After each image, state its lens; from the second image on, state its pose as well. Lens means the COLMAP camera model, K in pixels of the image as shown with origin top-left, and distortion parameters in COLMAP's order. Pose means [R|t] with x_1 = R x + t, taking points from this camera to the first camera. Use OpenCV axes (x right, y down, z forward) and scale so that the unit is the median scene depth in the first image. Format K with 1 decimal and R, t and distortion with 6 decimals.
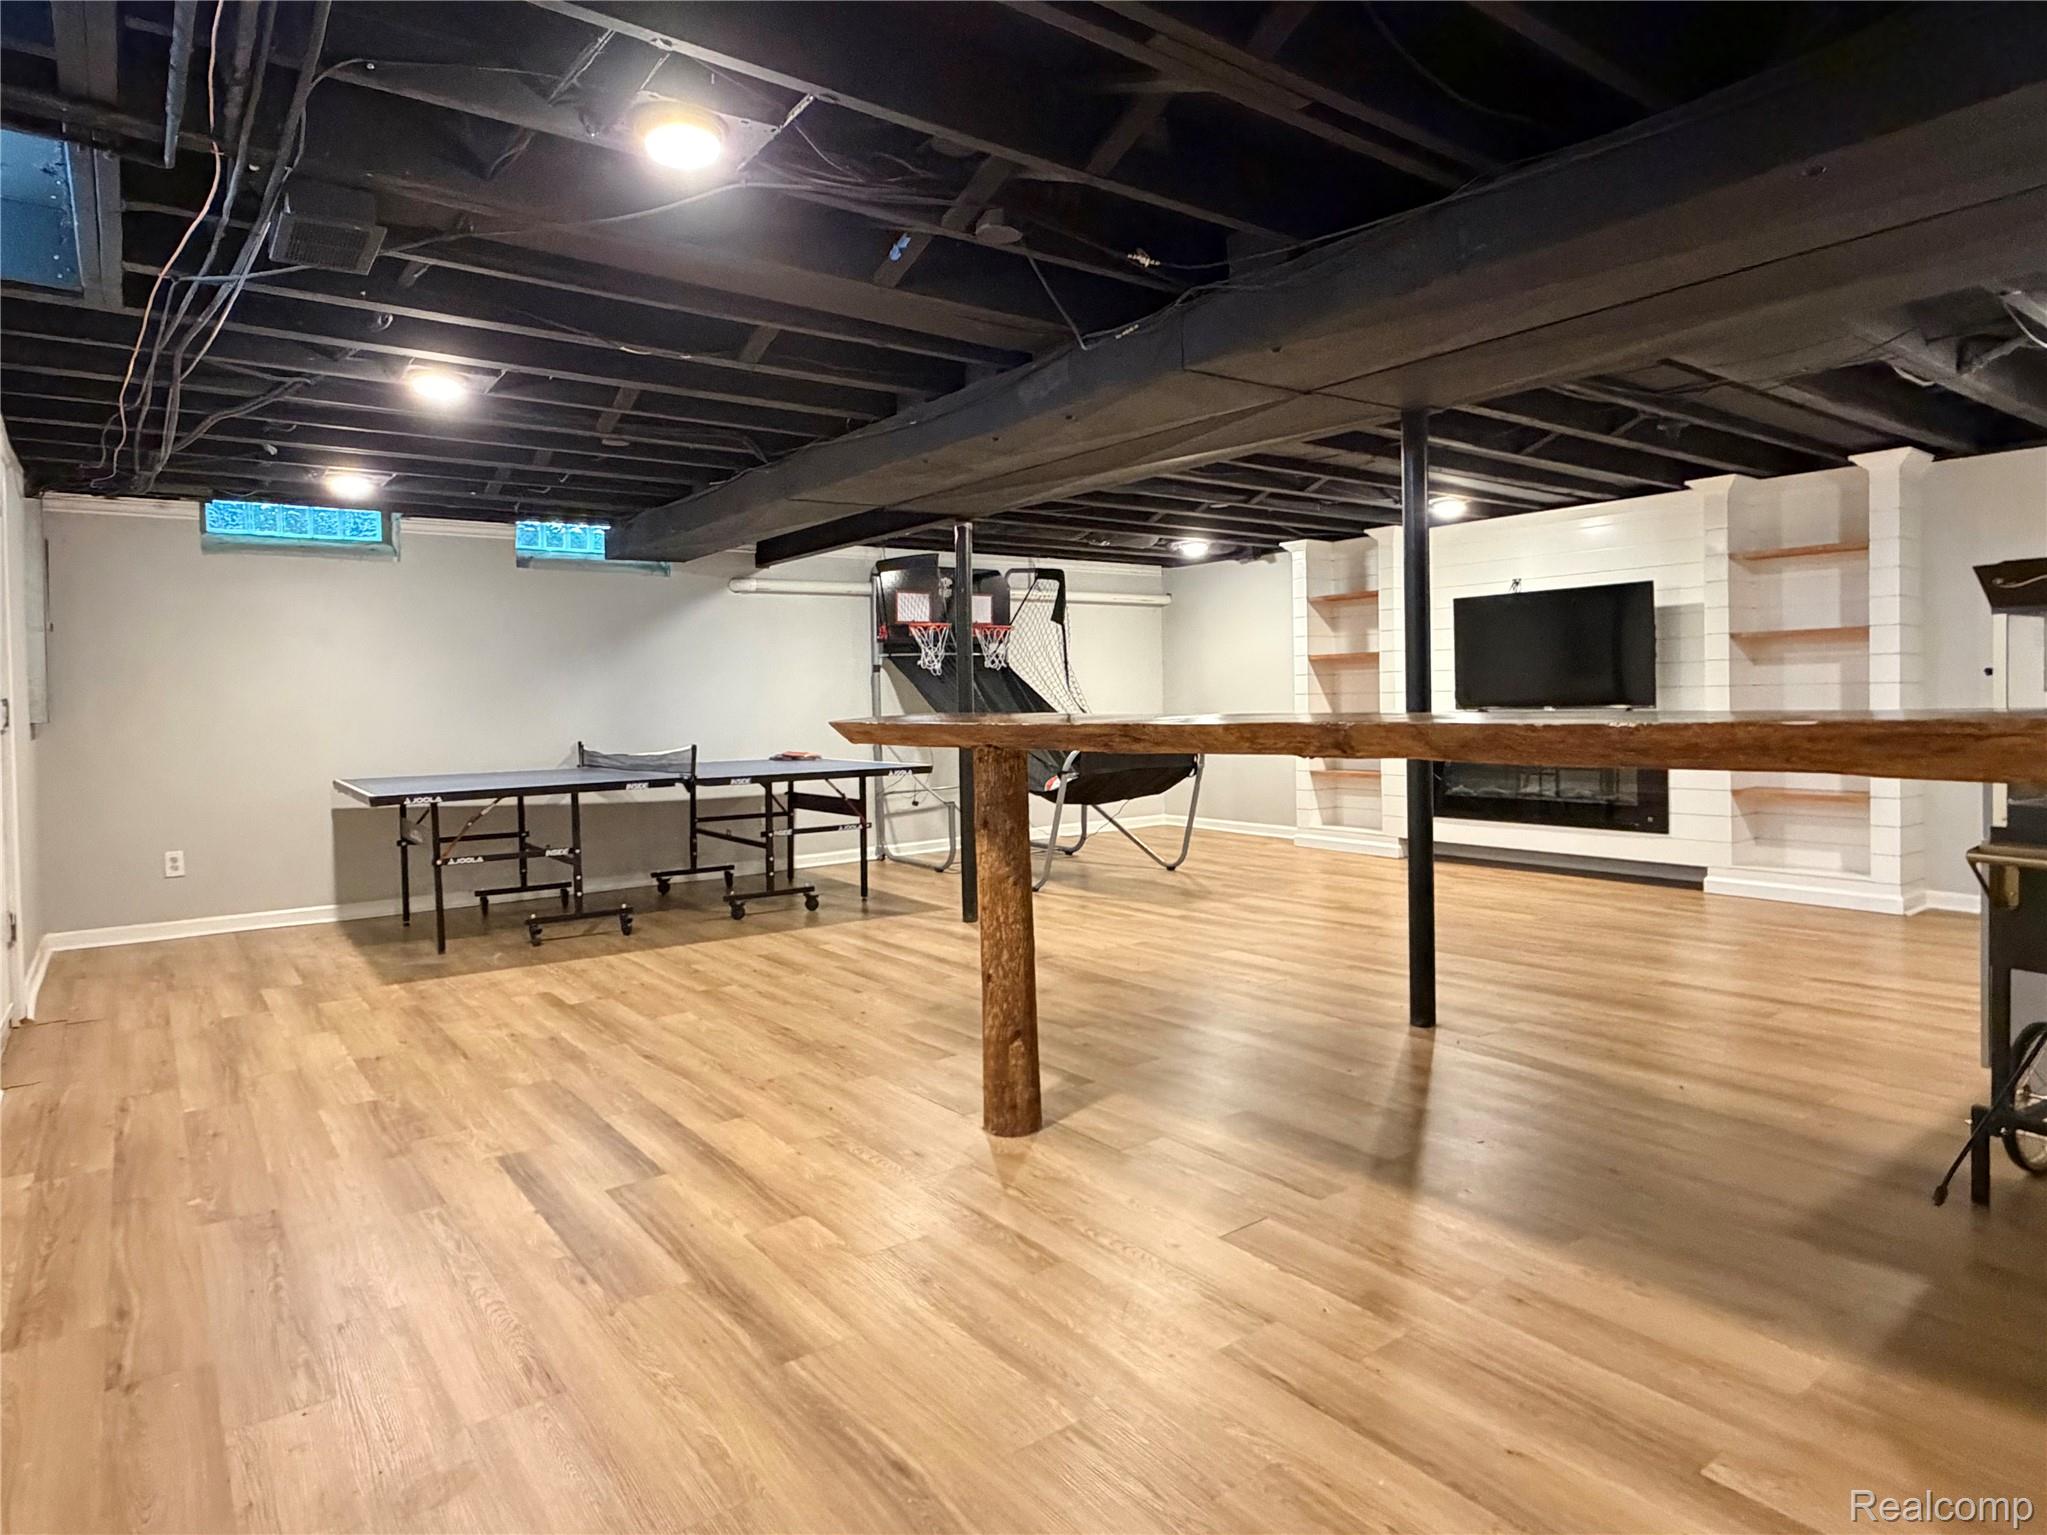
lens RADIAL K [[1167.5, 0, 1026.9], [0, 1167.5, 728.3], [0, 0, 1]] dist [-0.001916, -0.000882]
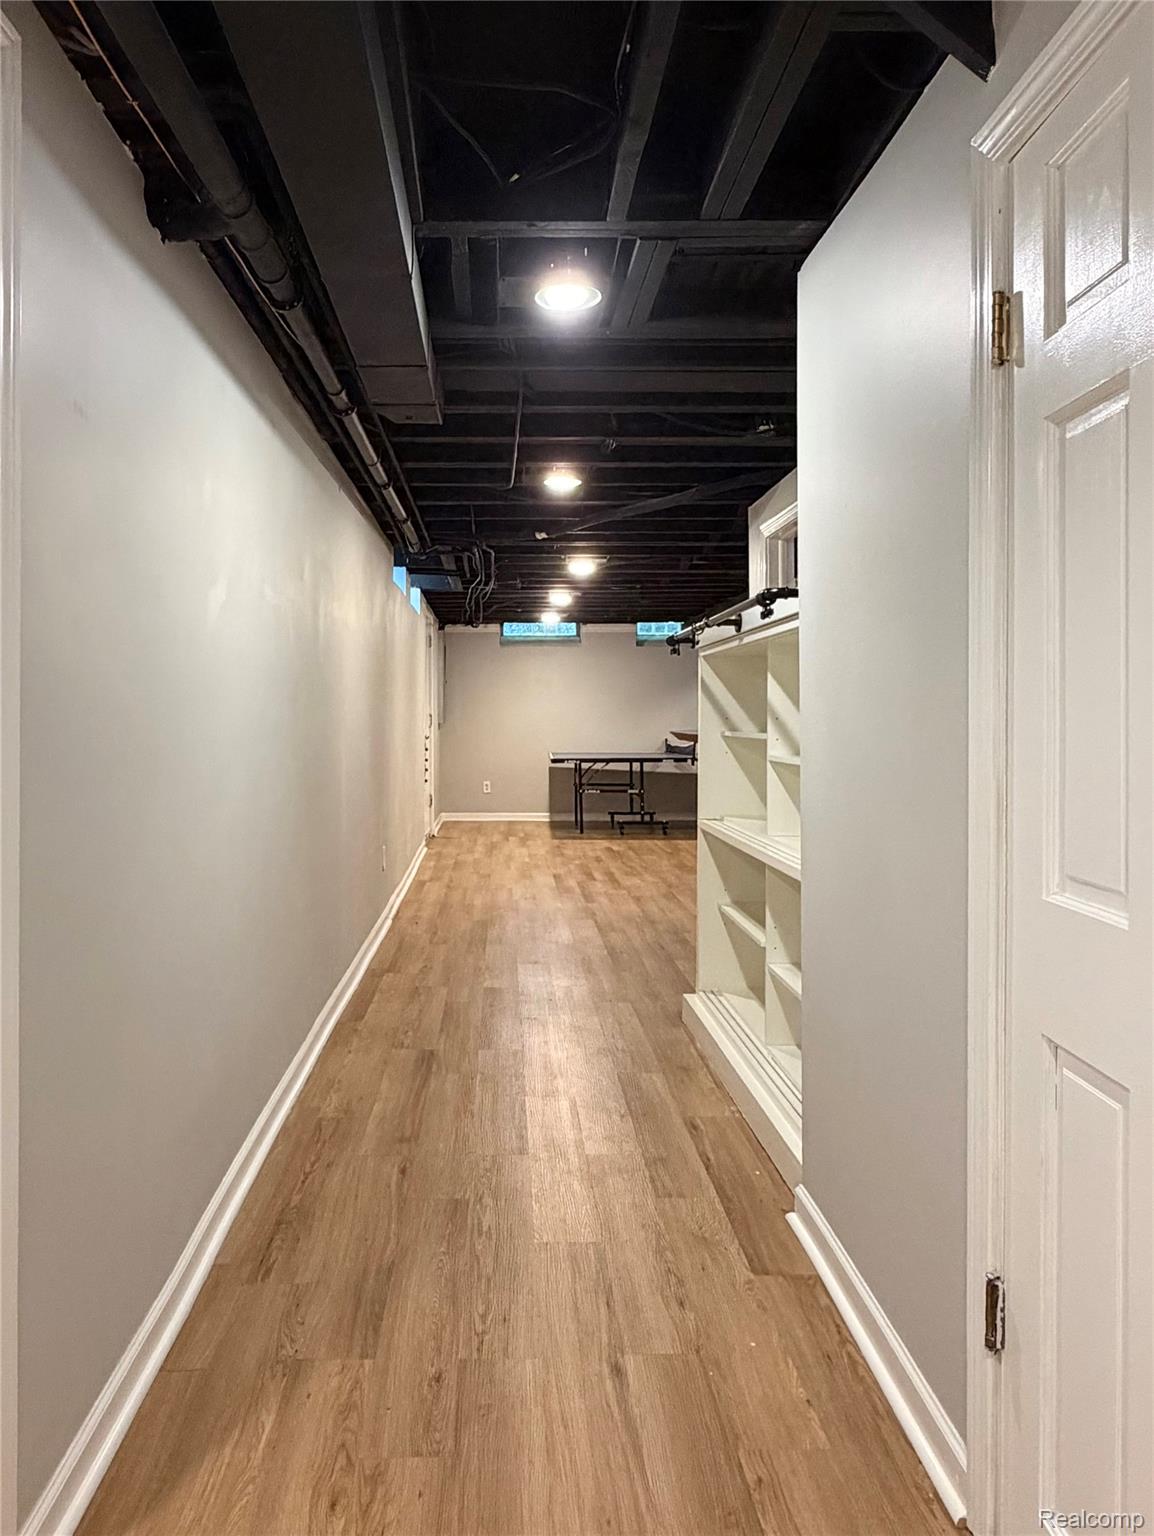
lens RADIAL K [[1052.7, 0, 577.0], [0, 1052.7, 768.0], [0, 0, 1]] dist [-0.001048, 0.001438]
pose [[0.837668, 0.045275, -0.544300, 0.519994], [-0.028112, 0.998811, 0.039818, -0.006846], [0.545456, -0.018053, 0.837945, -0.605568]]
